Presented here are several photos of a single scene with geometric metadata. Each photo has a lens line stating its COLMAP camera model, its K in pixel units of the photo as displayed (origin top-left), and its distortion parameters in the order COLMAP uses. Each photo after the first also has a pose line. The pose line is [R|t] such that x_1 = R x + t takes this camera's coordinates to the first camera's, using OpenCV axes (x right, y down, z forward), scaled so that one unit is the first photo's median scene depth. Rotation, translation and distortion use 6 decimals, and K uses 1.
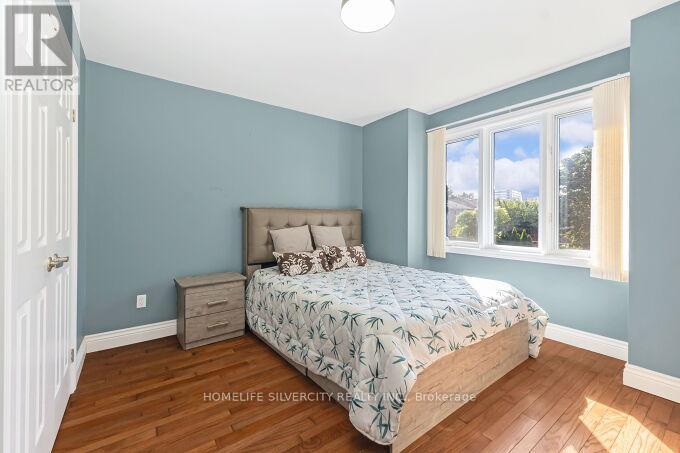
lens RADIAL K [[289.4, 0, 340.4], [0, 289.4, 212.5], [0, 0, 1]] dist [0.001897, 0.000602]
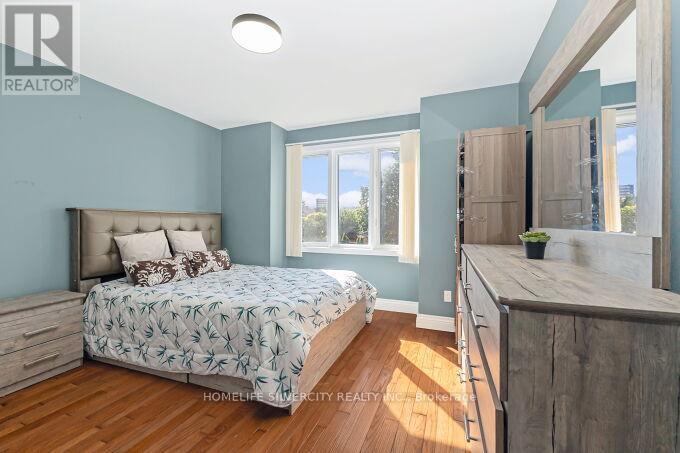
lens RADIAL K [[287.9, 0, 340.2], [0, 287.9, 217.9], [0, 0, 1]] dist [0.000756, 0.000175]
pose [[0.845240, 0.011377, 0.534266, -0.181585], [-0.010990, 0.999932, -0.003907, 0.004528], [-0.534275, -0.002569, 0.845307, -0.084701]]
